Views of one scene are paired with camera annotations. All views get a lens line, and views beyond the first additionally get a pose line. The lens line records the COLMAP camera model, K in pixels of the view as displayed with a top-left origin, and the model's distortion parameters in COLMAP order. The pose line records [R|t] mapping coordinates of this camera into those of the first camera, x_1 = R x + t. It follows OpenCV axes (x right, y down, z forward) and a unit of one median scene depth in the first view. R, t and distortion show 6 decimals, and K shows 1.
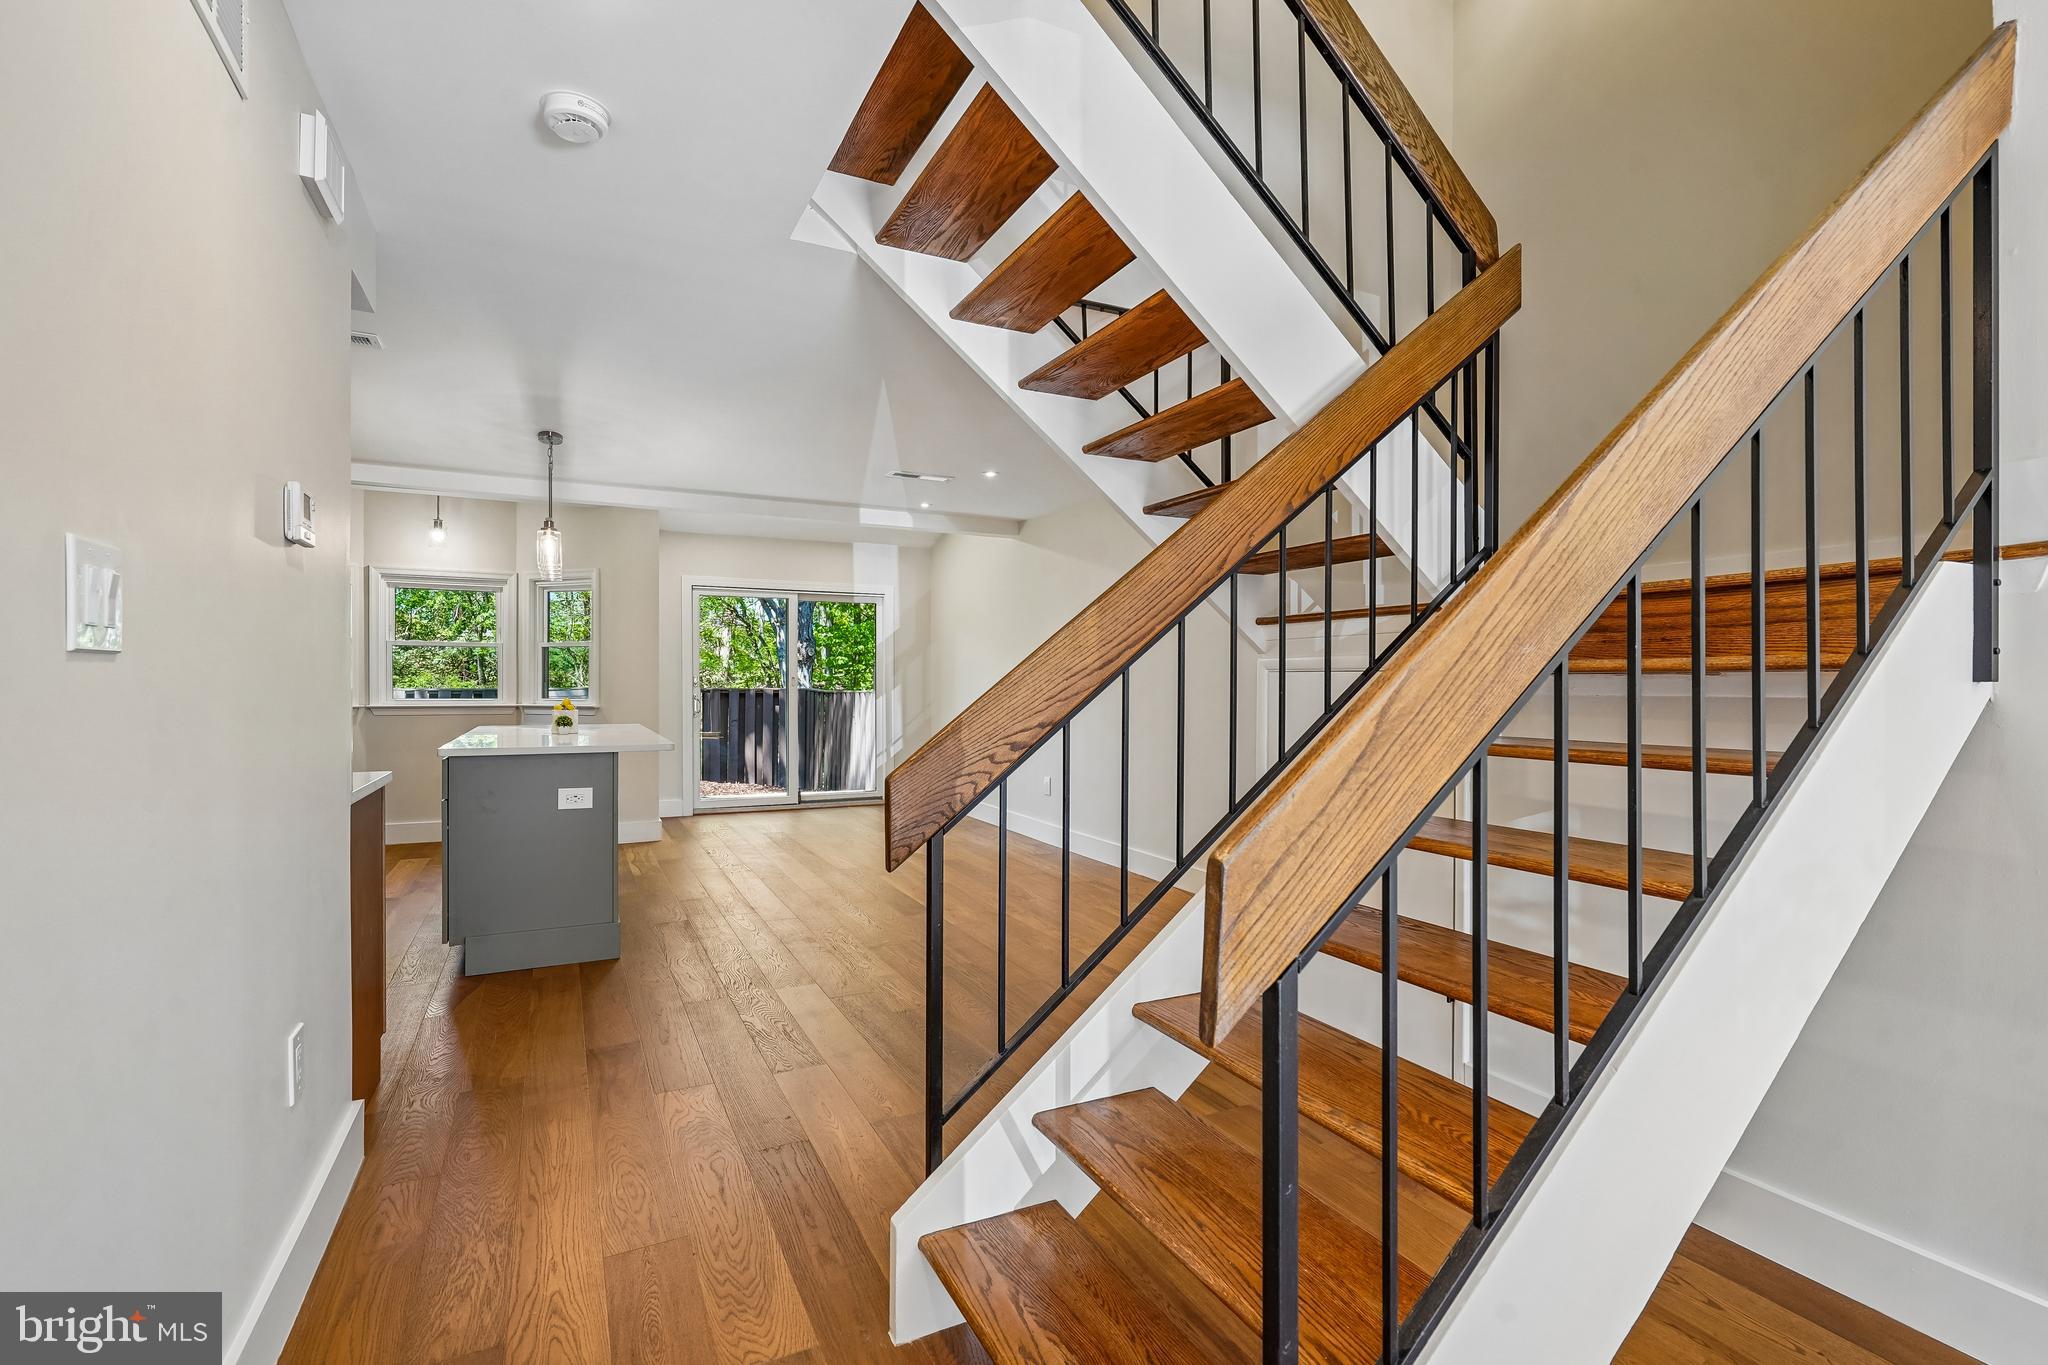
lens RADIAL K [[922.7, 0, 1020.7], [0, 922.7, 672.6], [0, 0, 1]] dist [-0.000930, 0.000352]
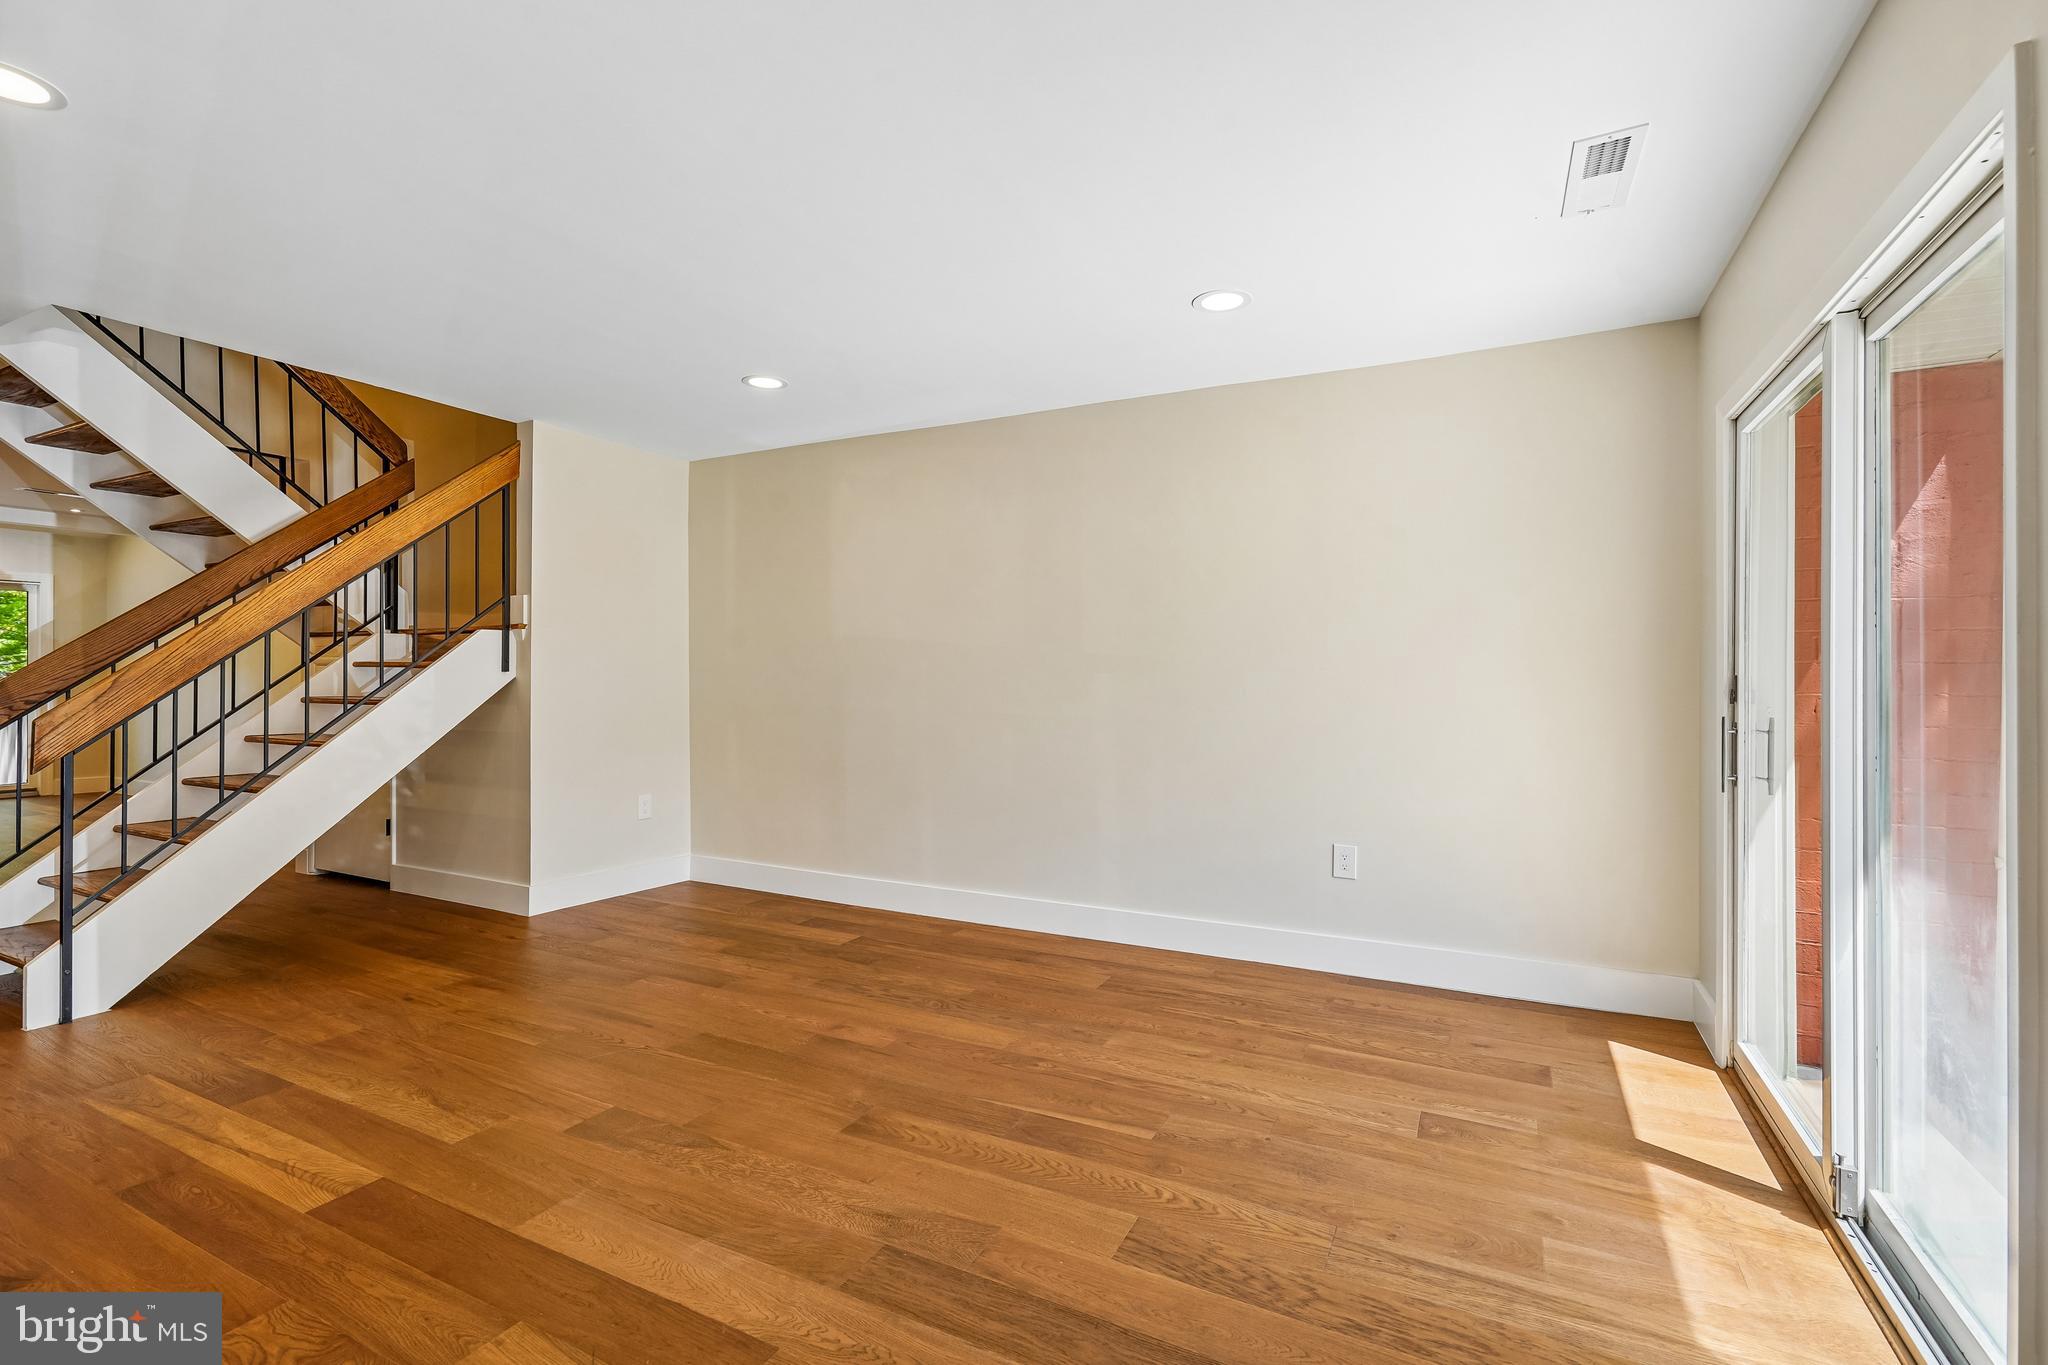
lens RADIAL K [[922.7, 0, 1020.7], [0, 922.7, 672.6], [0, 0, 1]] dist [-0.000930, 0.000352]
pose [[0.809587, 0.000283, 0.586999, 0.465542], [-0.005994, 0.999952, 0.007786, -0.012129], [-0.586969, -0.009822, 0.809550, -1.575961]]
